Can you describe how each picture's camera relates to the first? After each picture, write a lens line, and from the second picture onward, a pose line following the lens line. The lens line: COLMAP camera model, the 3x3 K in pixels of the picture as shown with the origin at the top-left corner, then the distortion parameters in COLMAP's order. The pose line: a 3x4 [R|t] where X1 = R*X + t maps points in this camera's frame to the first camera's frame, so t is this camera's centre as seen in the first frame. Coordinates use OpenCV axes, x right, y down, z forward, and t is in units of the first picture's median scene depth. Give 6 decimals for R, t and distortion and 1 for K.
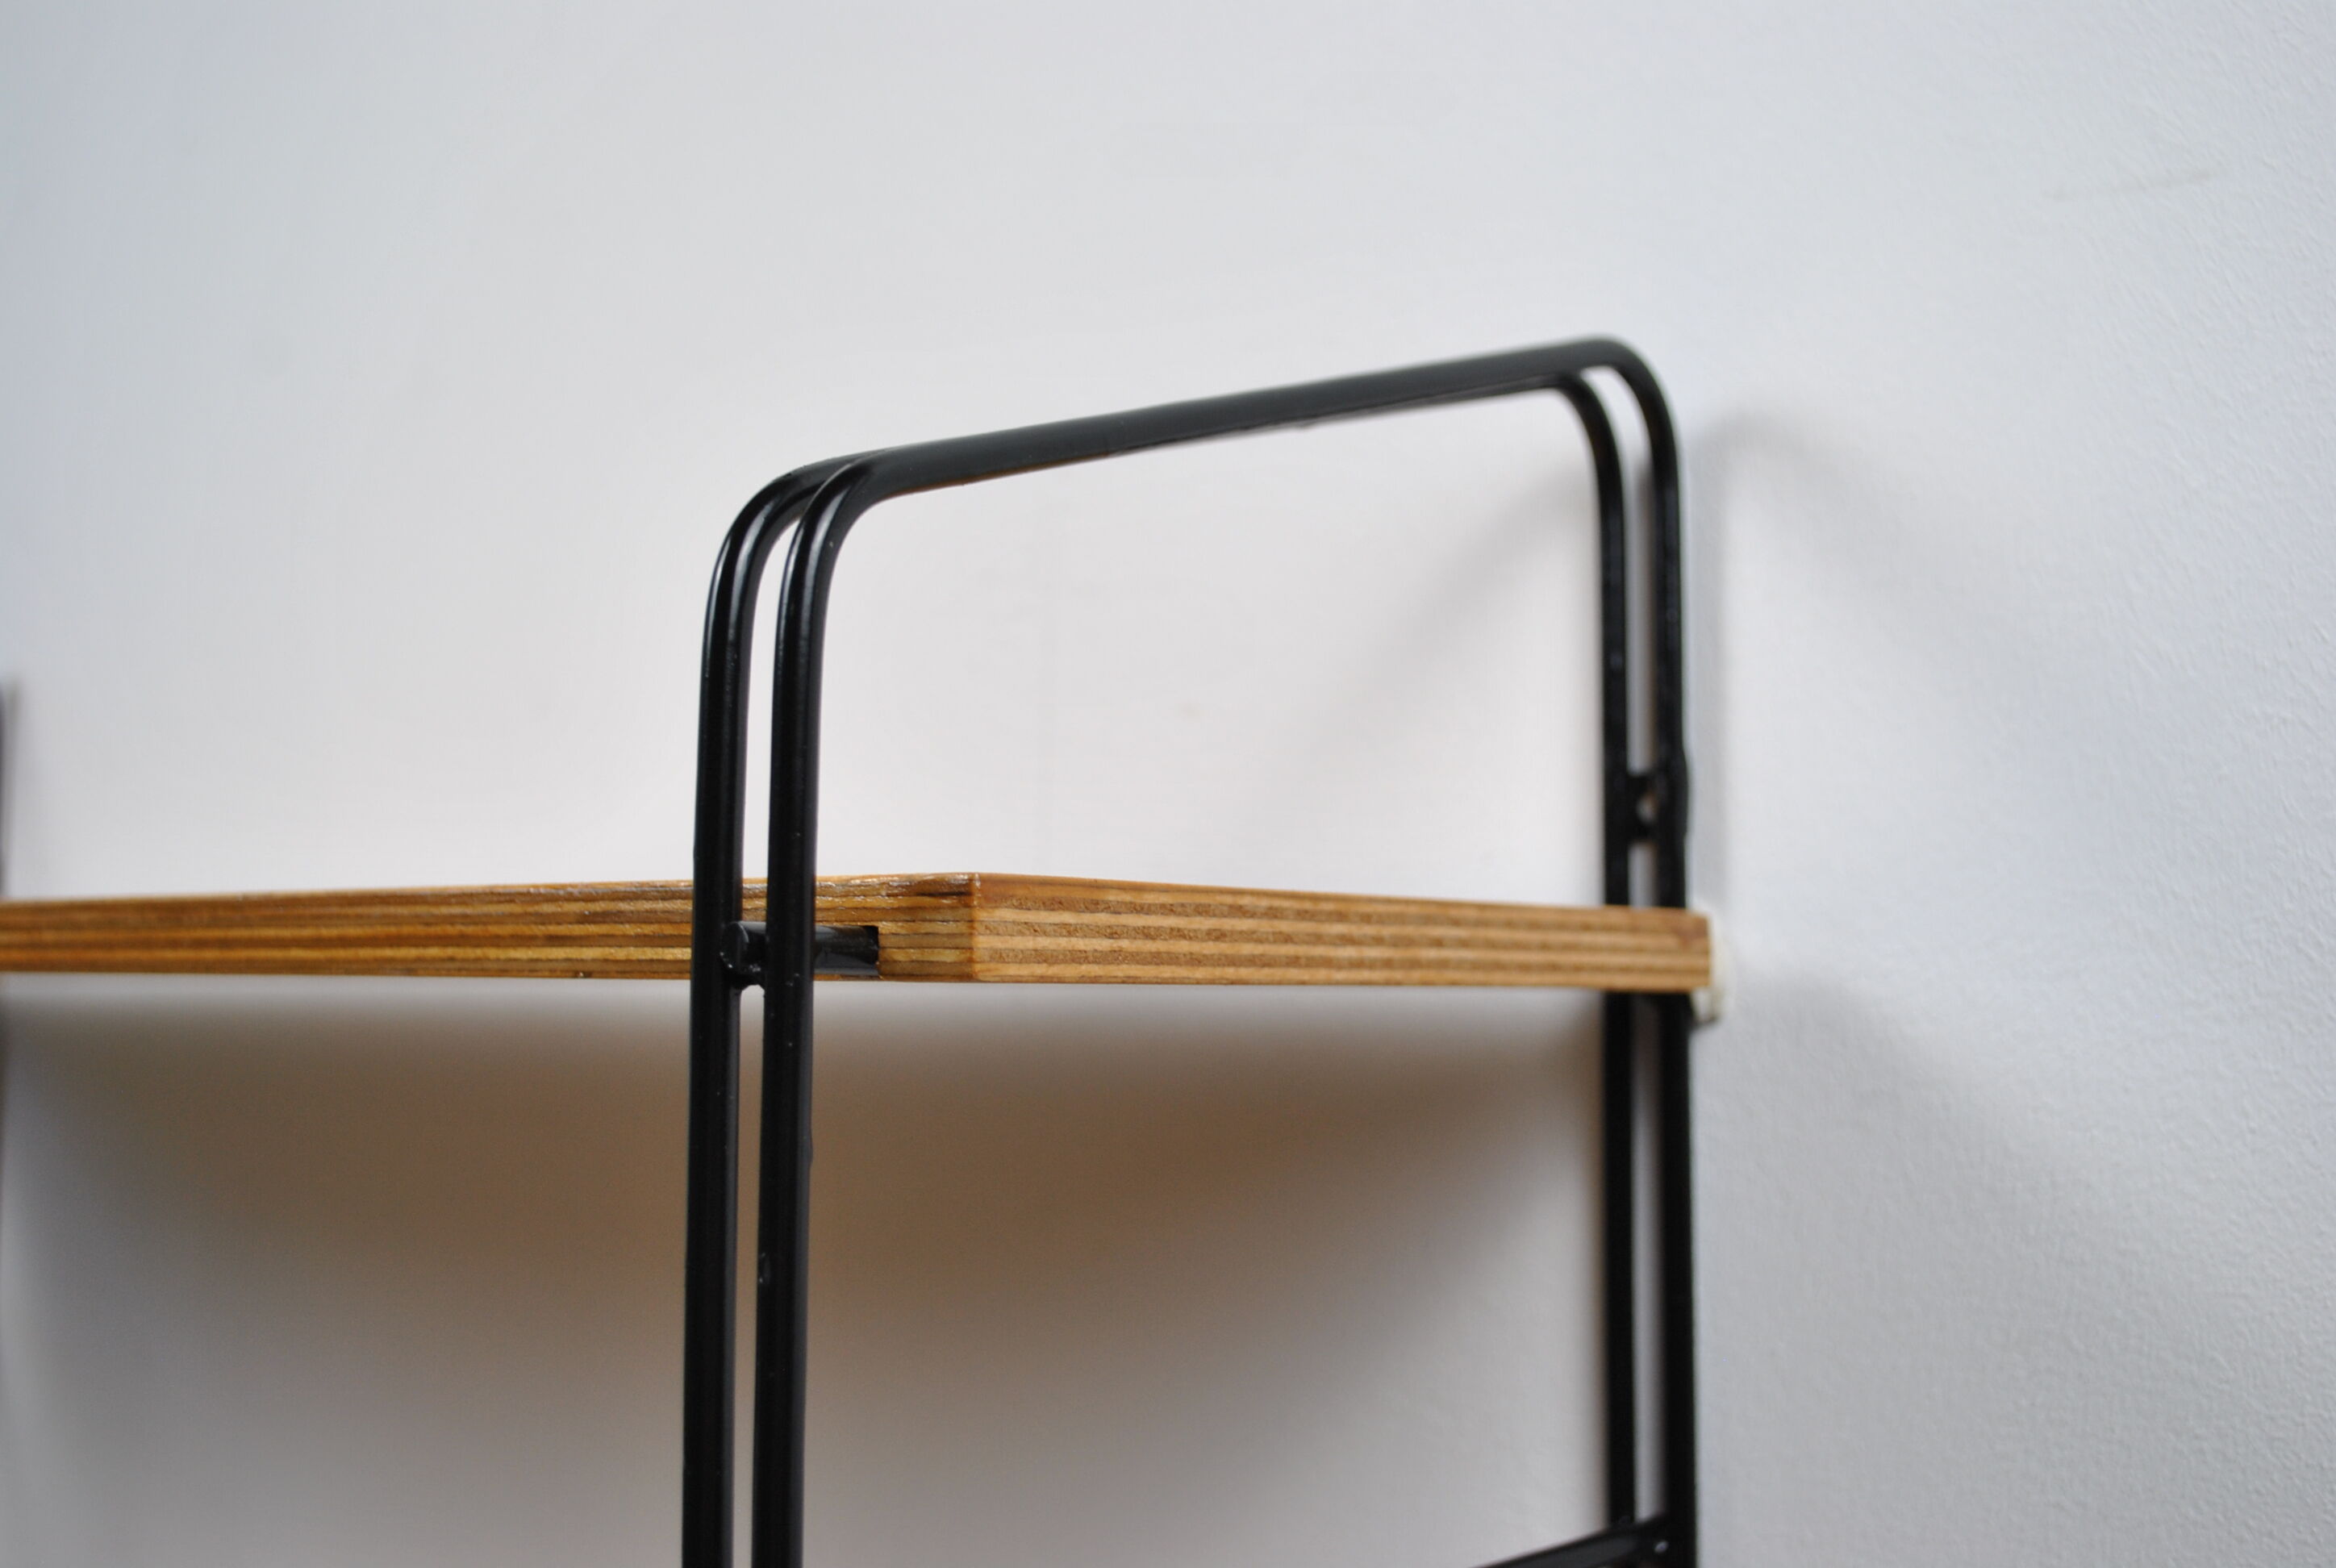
lens RADIAL K [[2721.8, 0, 1185.4], [0, 2721.8, 781.1], [0, 0, 1]] dist [-0.042005, 0.000000]
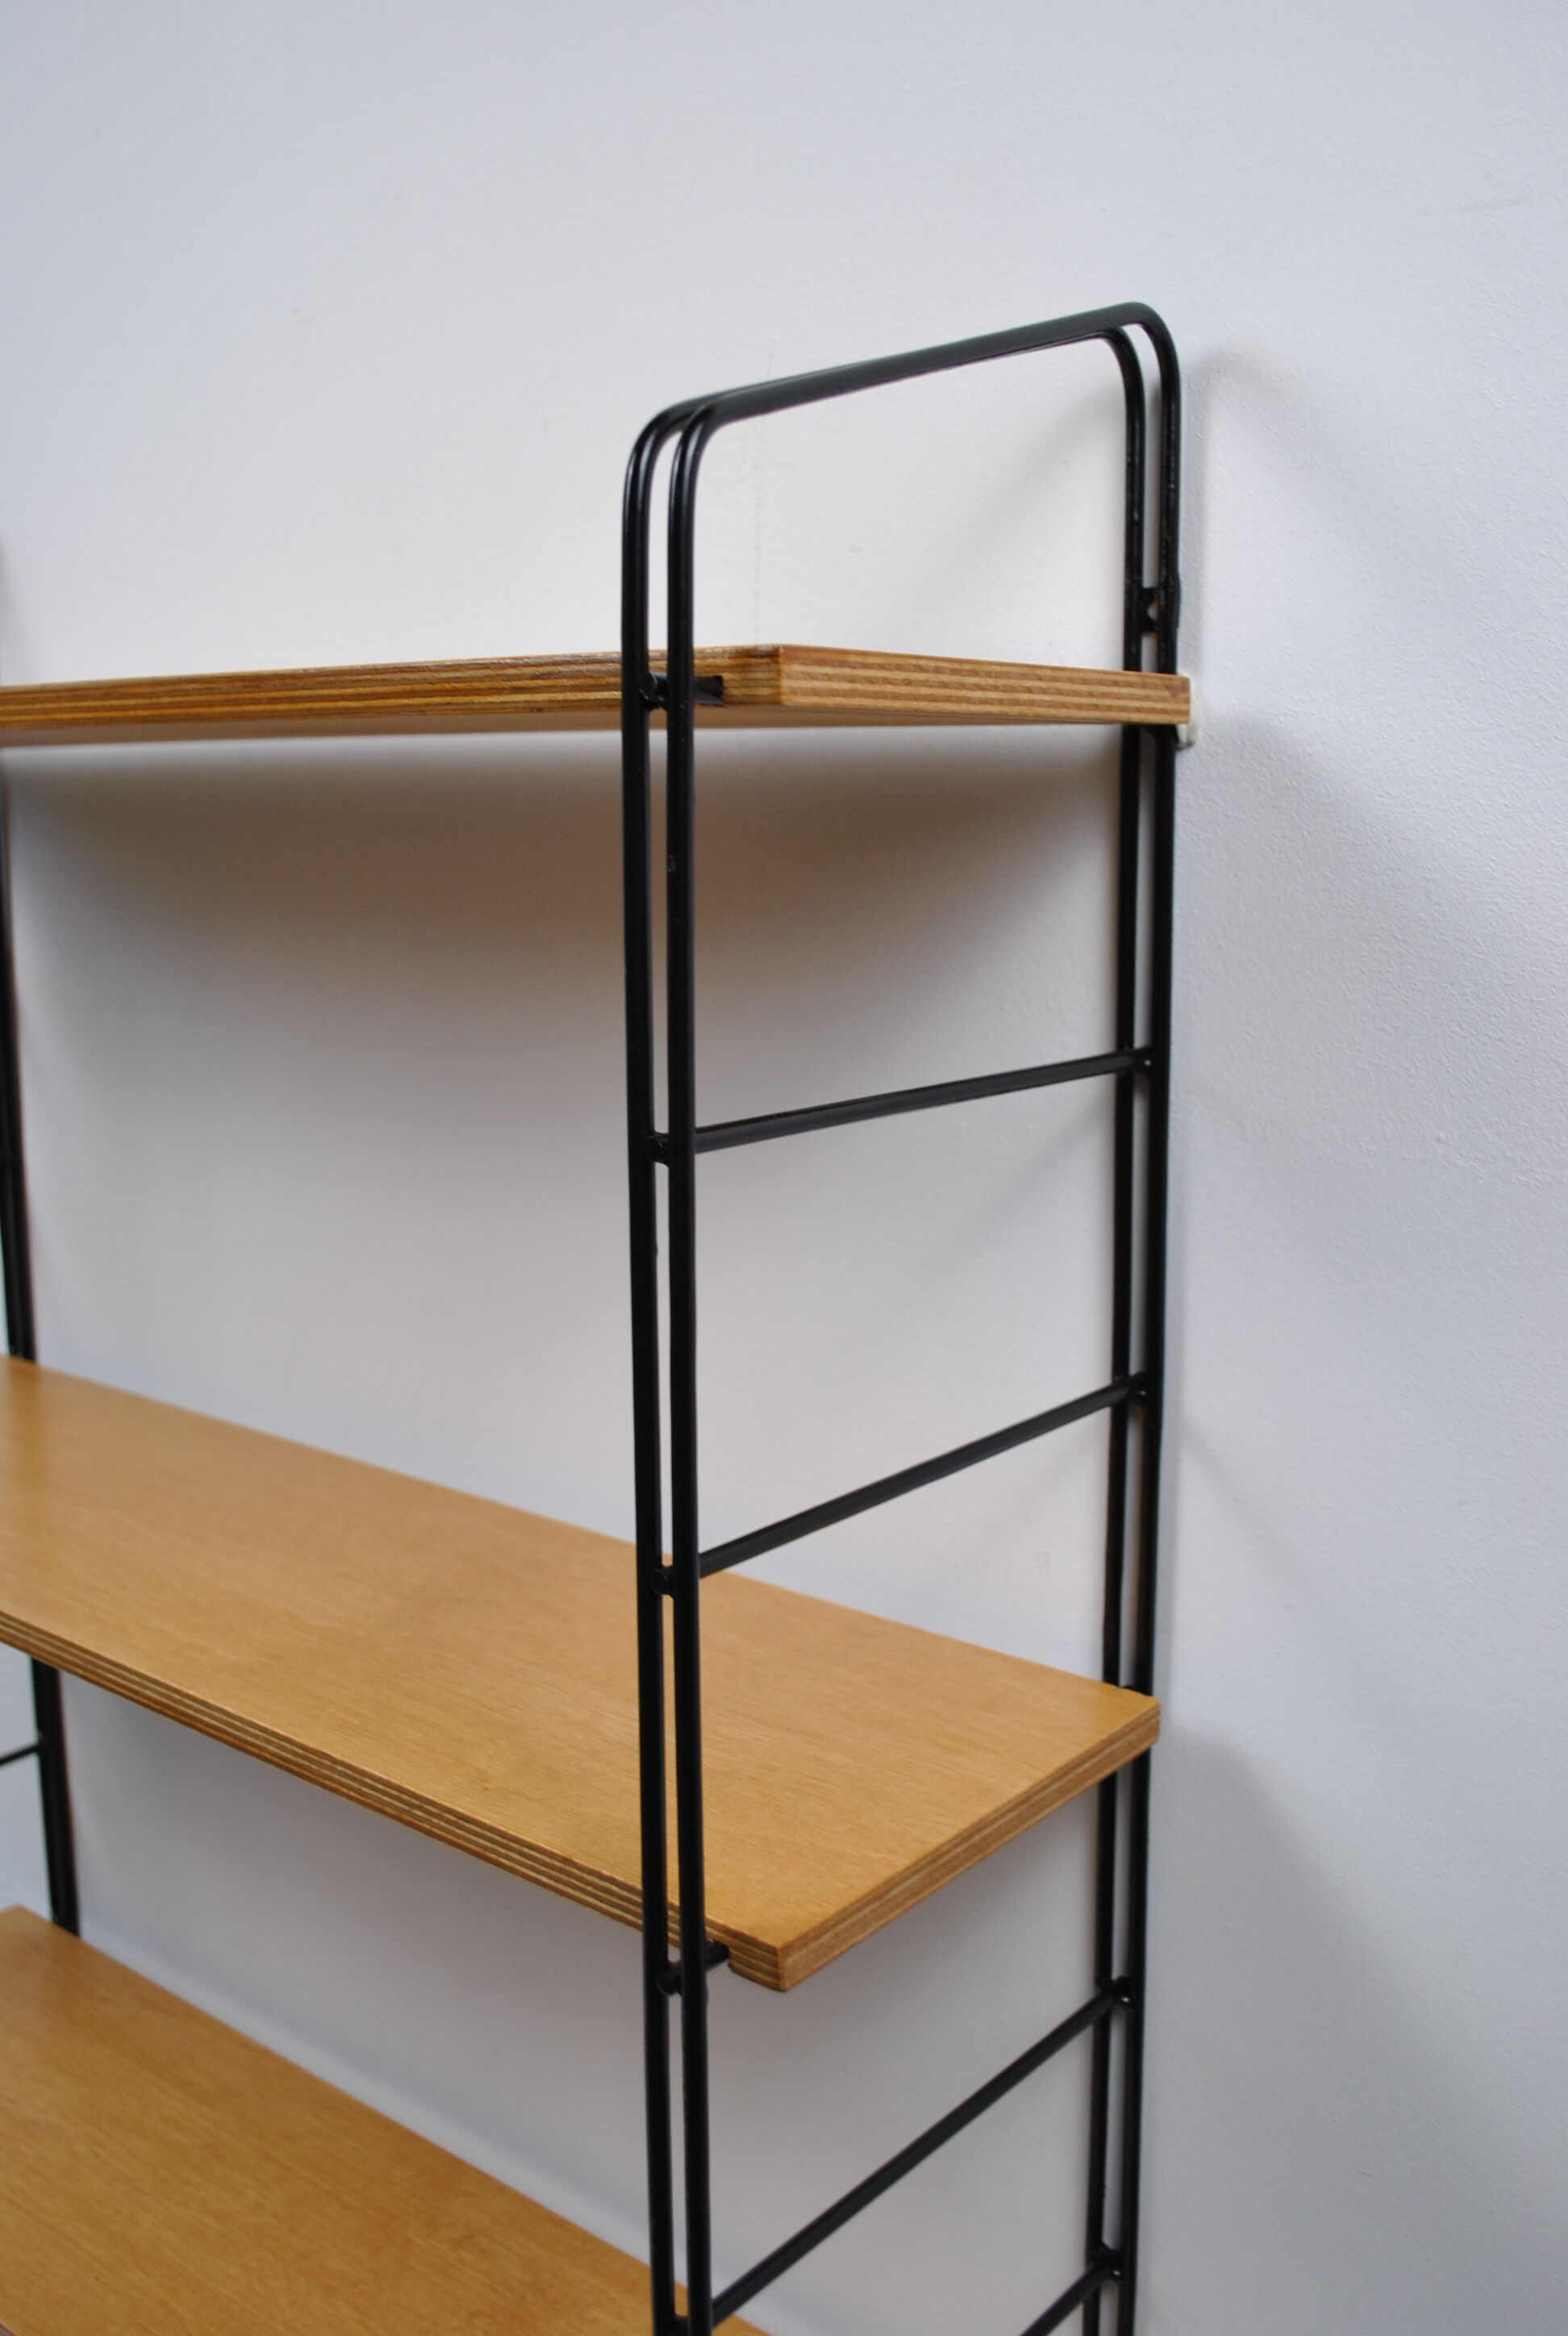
lens RADIAL K [[2188.5, 0, 776.5], [0, 2188.5, 1161.7], [0, 0, 1]] dist [-0.061061, 0.000000]
pose [[0.999953, -0.008156, 0.005227, -0.070292], [0.006613, 0.969017, 0.246907, 0.007414], [-0.007079, -0.246861, 0.969025, -0.367252]]
